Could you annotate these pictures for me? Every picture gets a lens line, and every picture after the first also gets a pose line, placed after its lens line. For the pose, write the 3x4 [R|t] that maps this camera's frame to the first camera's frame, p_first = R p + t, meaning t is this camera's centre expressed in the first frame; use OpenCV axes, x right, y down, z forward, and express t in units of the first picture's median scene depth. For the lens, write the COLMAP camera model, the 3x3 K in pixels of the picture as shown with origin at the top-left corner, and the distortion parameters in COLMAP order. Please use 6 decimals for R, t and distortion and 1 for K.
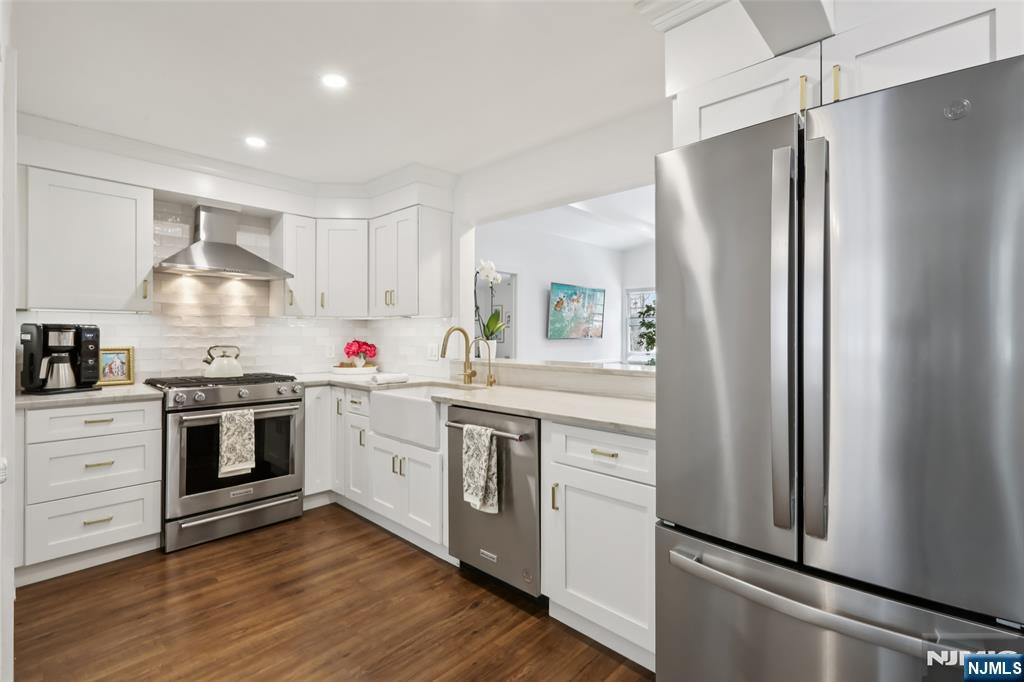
lens RADIAL K [[465.3, 0, 516.5], [0, 465.3, 333.7], [0, 0, 1]] dist [0.001695, 0.000603]
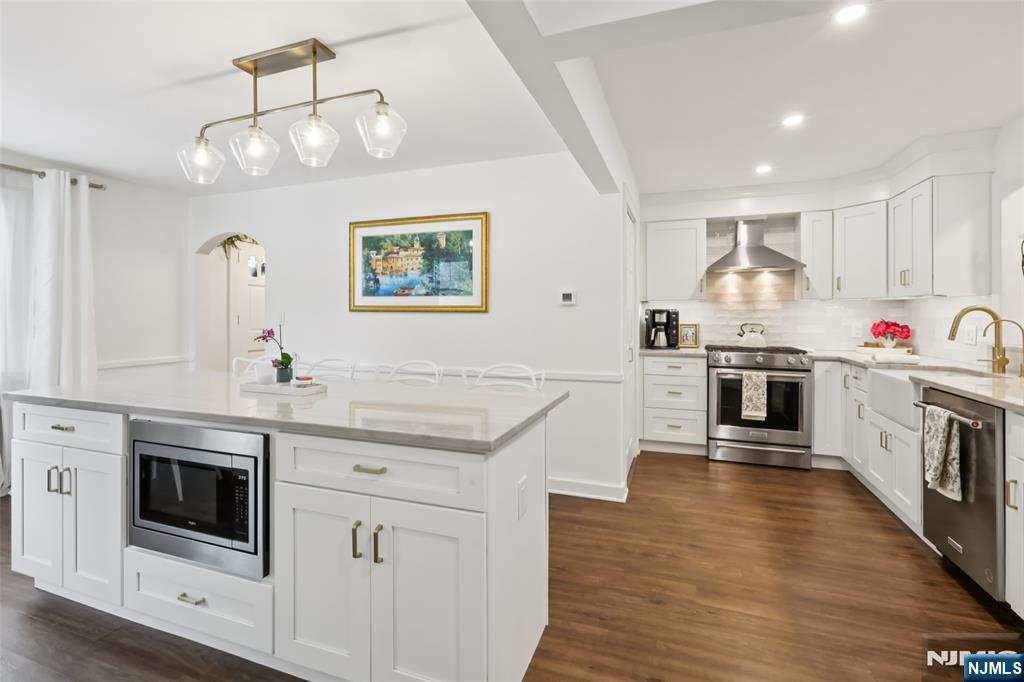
lens RADIAL K [[468.1, 0, 511.9], [0, 468.1, 323.3], [0, 0, 1]] dist [0.001343, 0.000526]
pose [[0.392543, 0.014786, -0.919615, 0.363093], [0.002708, 0.999848, 0.017232, -0.000327], [0.919730, -0.009255, 0.392443, -0.170978]]
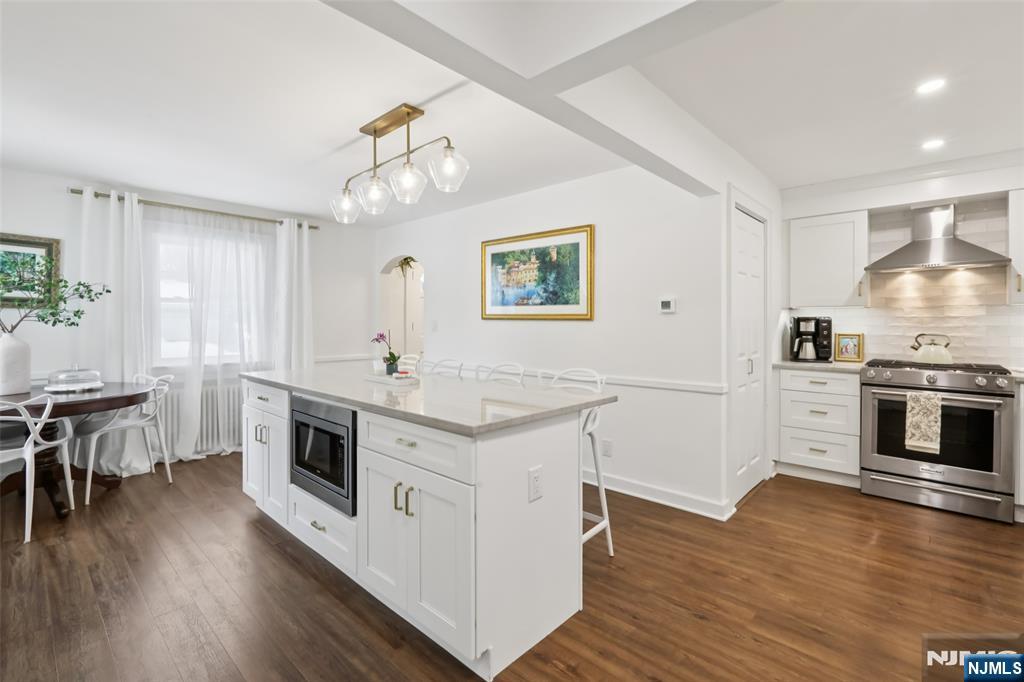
lens RADIAL K [[465.3, 0, 516.5], [0, 465.3, 333.7], [0, 0, 1]] dist [0.001695, 0.000603]
pose [[0.010730, 0.022495, -0.999689, 0.480751], [-0.000302, 0.999747, 0.022493, 0.000320], [0.999942, 0.000061, 0.010734, 0.027065]]
